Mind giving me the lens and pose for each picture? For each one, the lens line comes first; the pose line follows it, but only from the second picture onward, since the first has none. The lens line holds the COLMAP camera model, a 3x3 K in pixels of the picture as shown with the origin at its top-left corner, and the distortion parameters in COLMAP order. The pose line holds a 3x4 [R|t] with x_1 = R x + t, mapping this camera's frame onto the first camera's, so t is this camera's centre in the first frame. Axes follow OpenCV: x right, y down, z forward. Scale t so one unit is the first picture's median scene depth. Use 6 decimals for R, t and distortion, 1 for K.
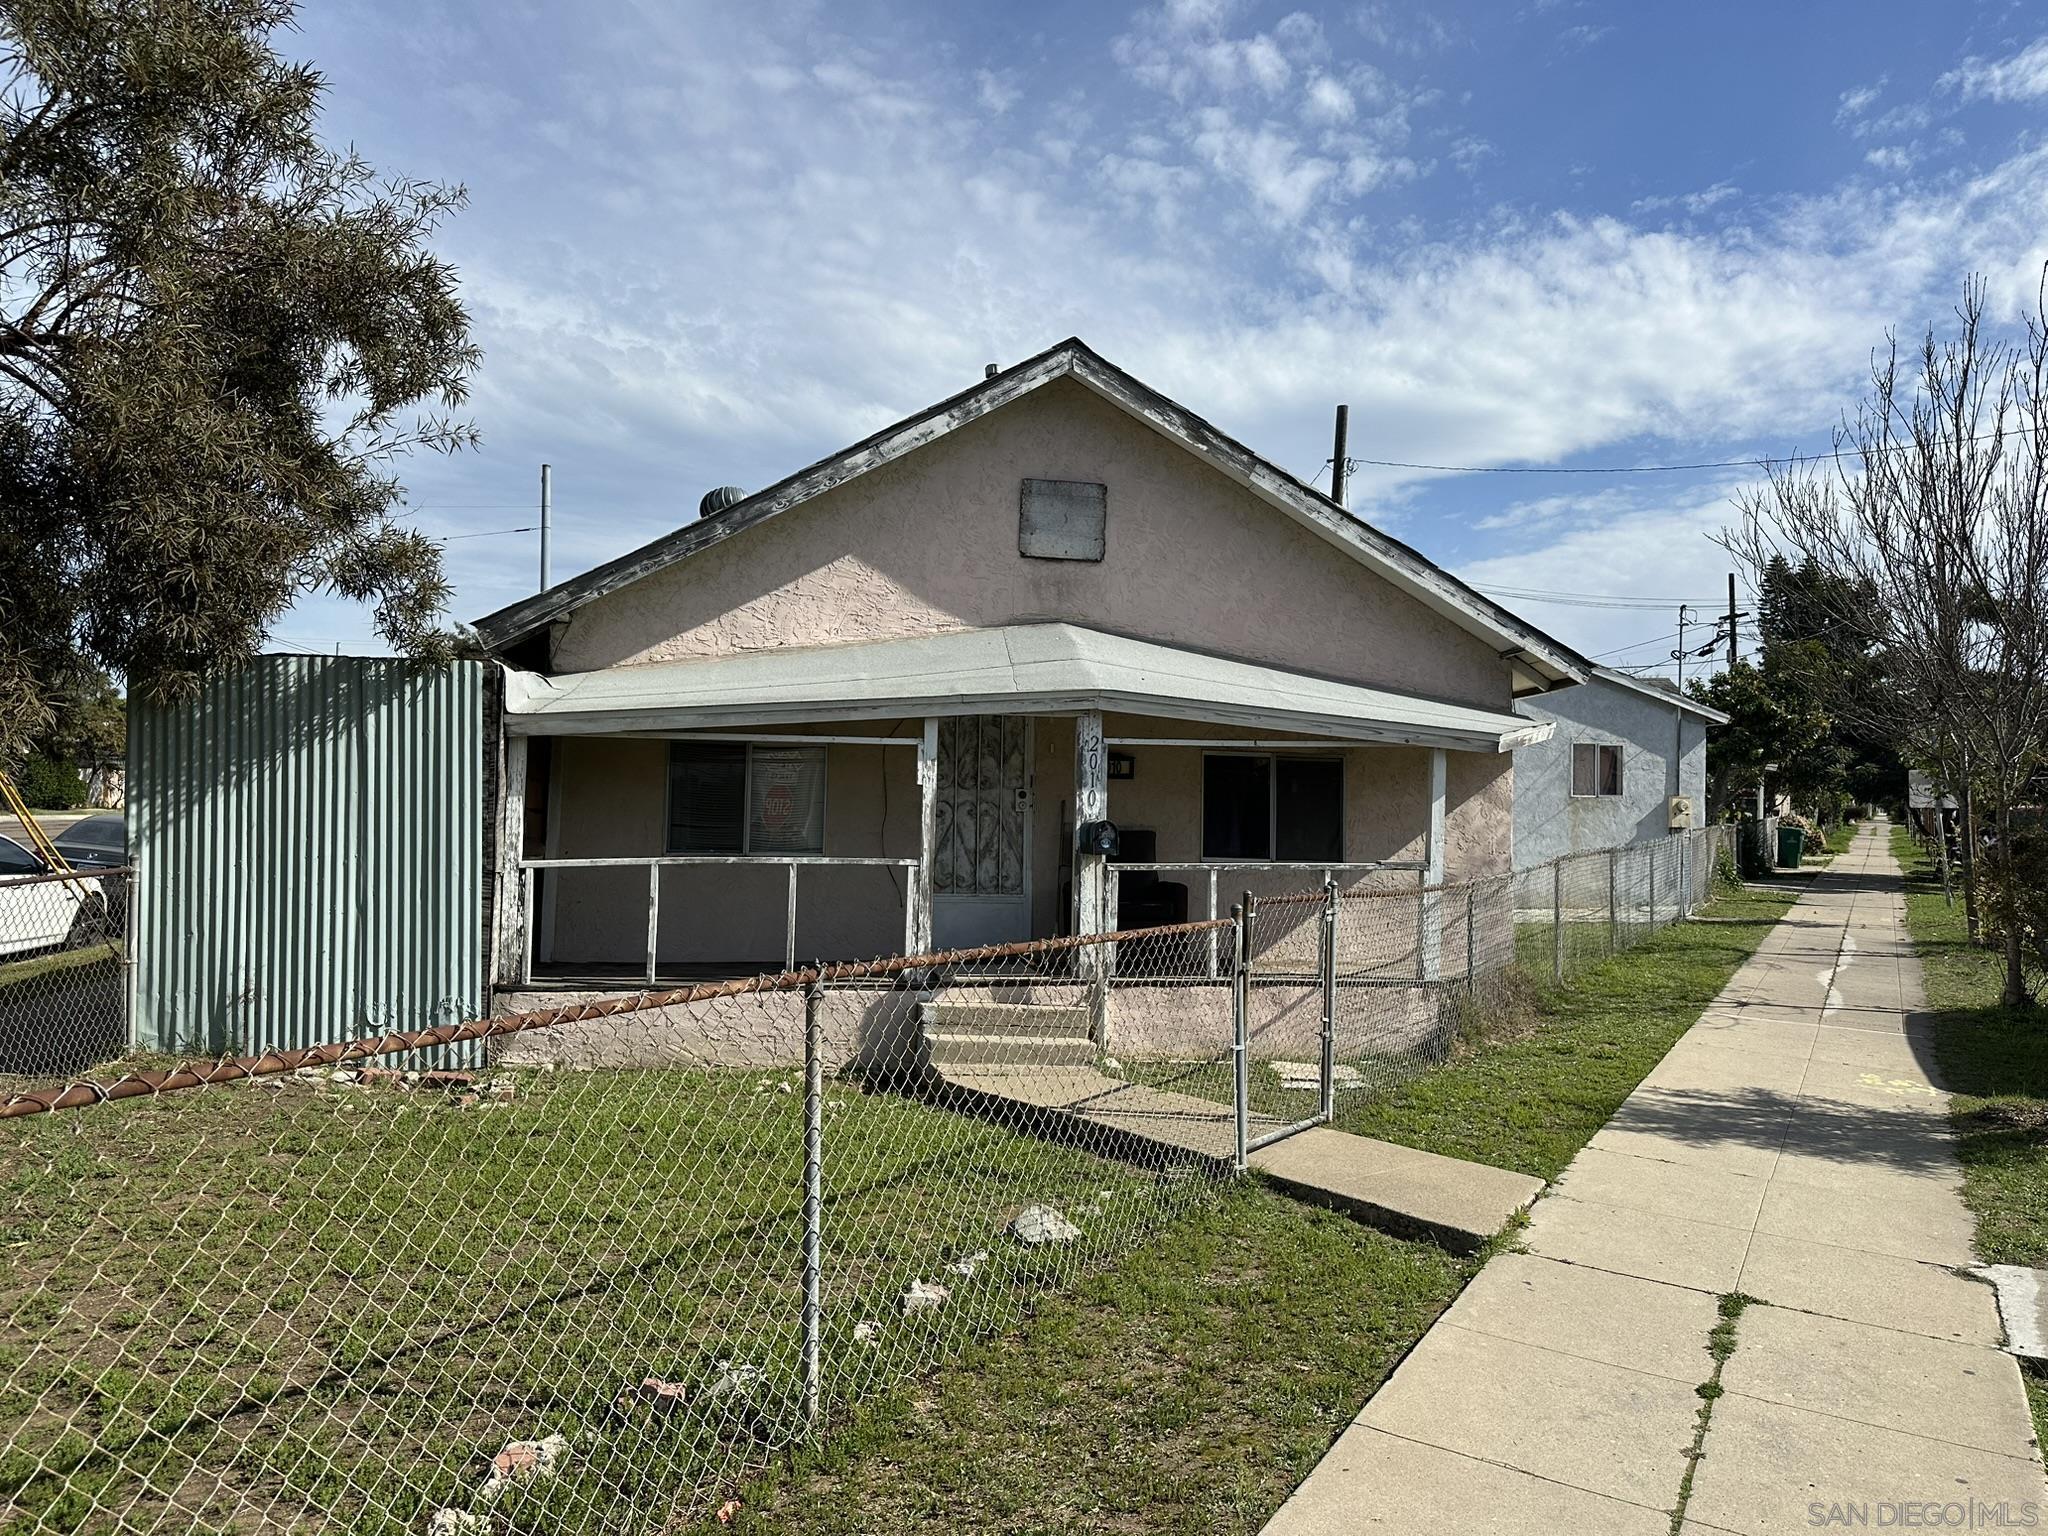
lens RADIAL K [[1482.9, 0, 994.7], [0, 1482.9, 793.2], [0, 0, 1]] dist [0.073101, -0.075756]
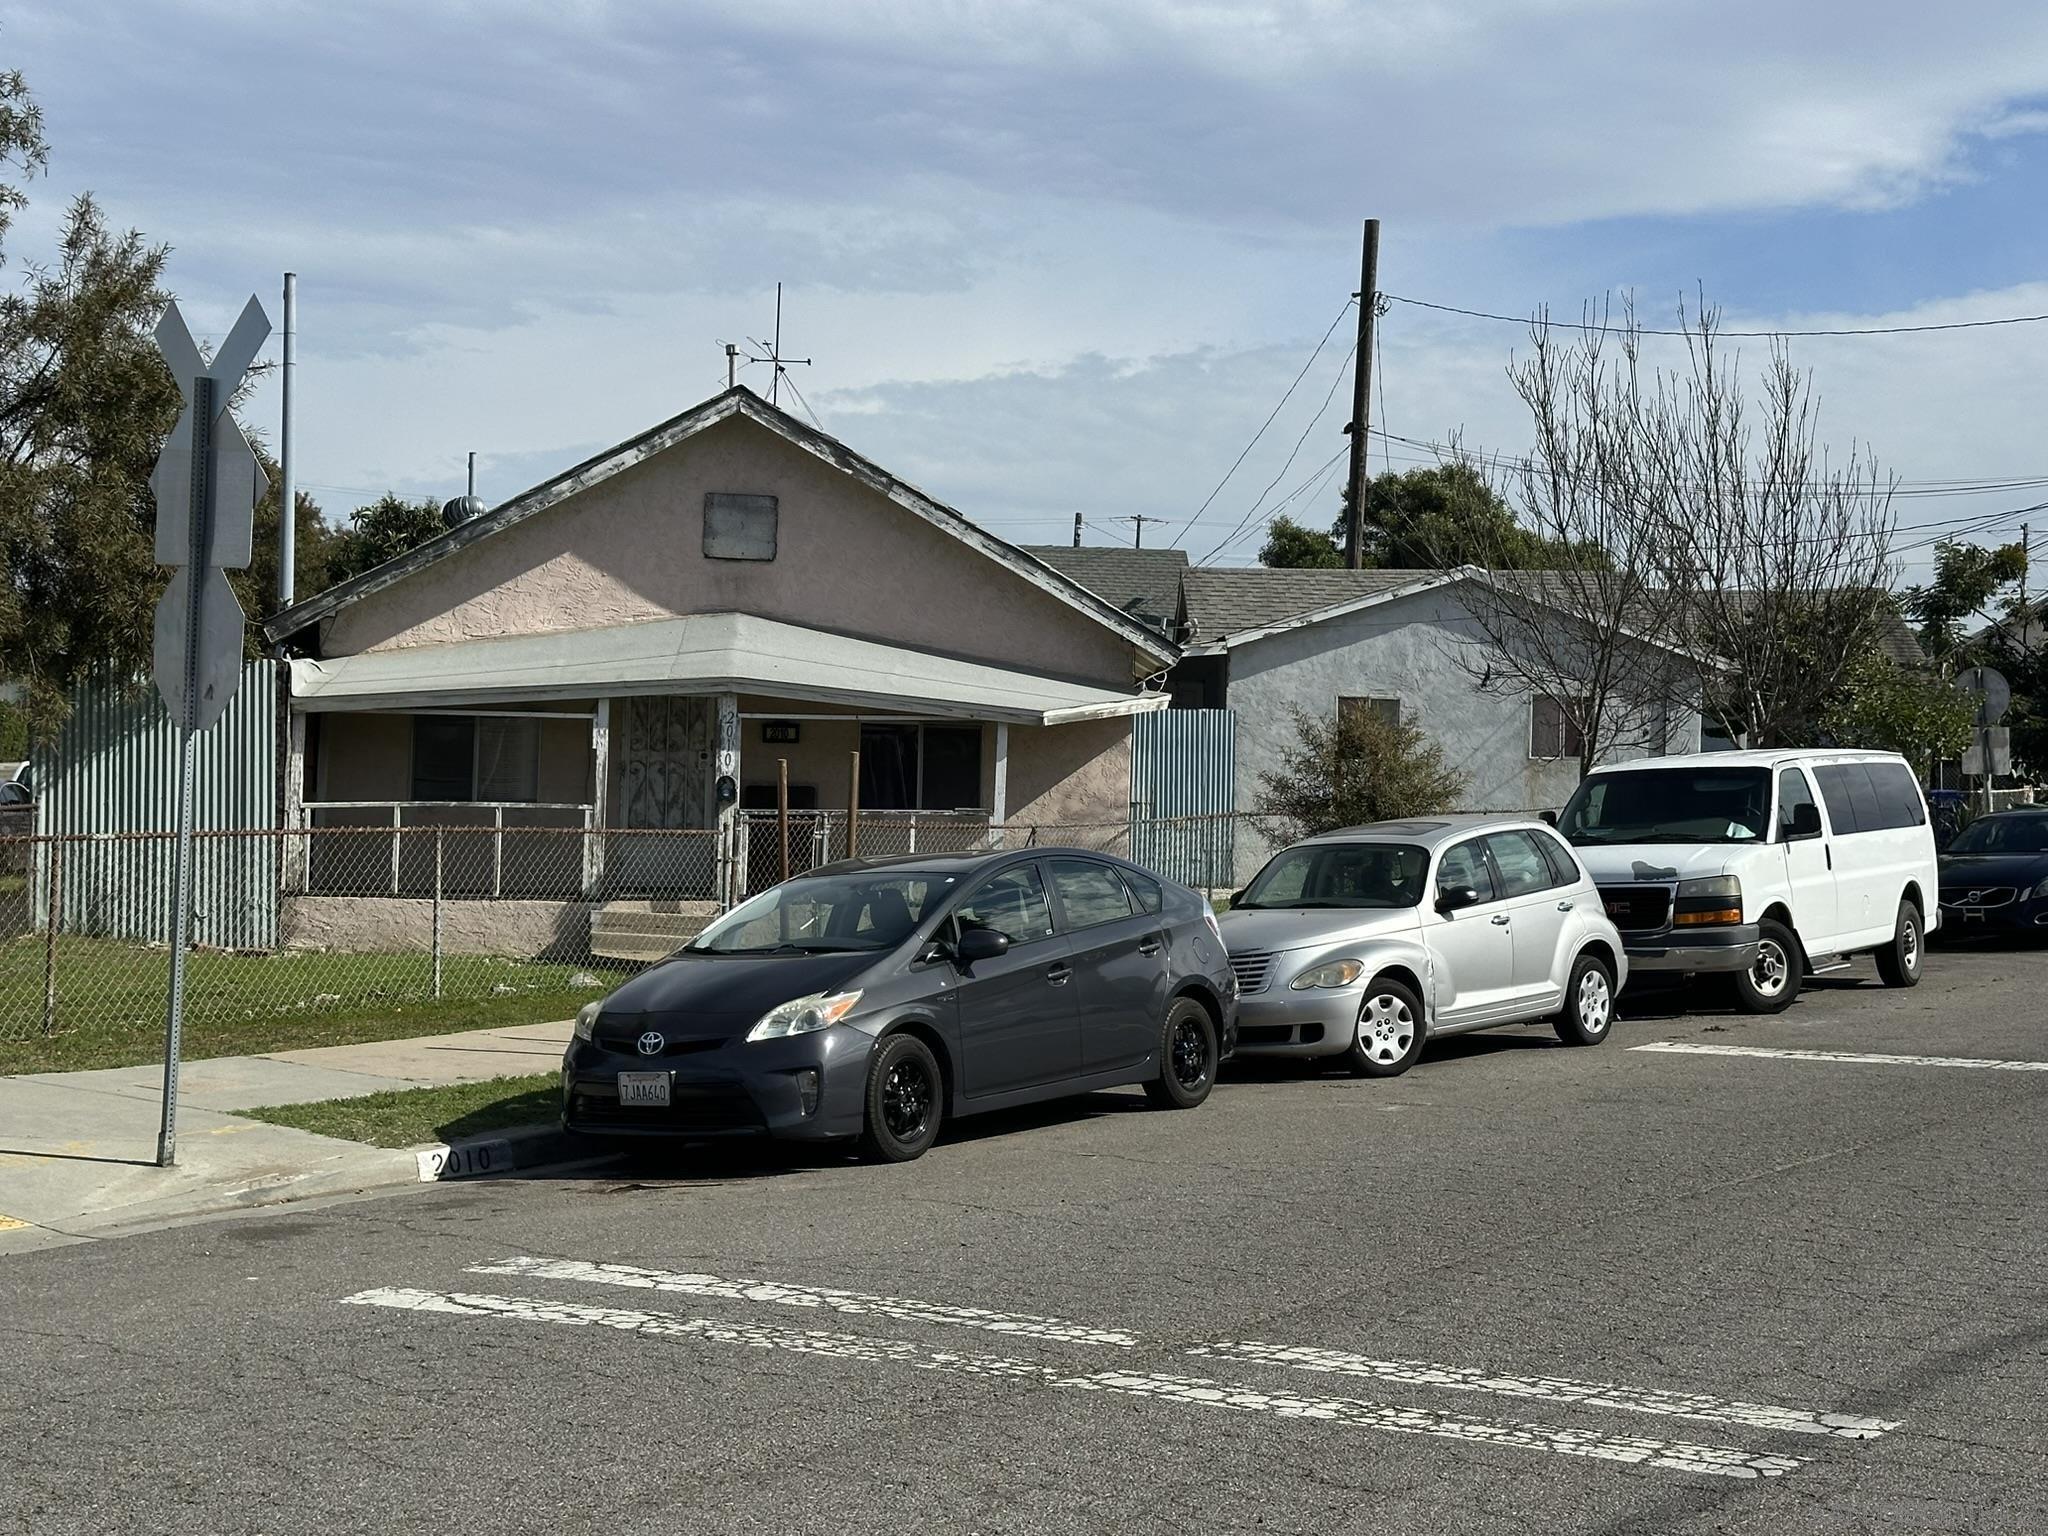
lens RADIAL K [[2958.0, 0, 1024.0], [0, 2958.0, 768.0], [0, 0, 1]] dist [-0.026131, -0.016963]
pose [[0.999172, 0.004597, -0.040414, 0.387326], [-0.004270, 0.999957, 0.008179, -0.010272], [0.040450, -0.008000, 0.999150, -1.430917]]
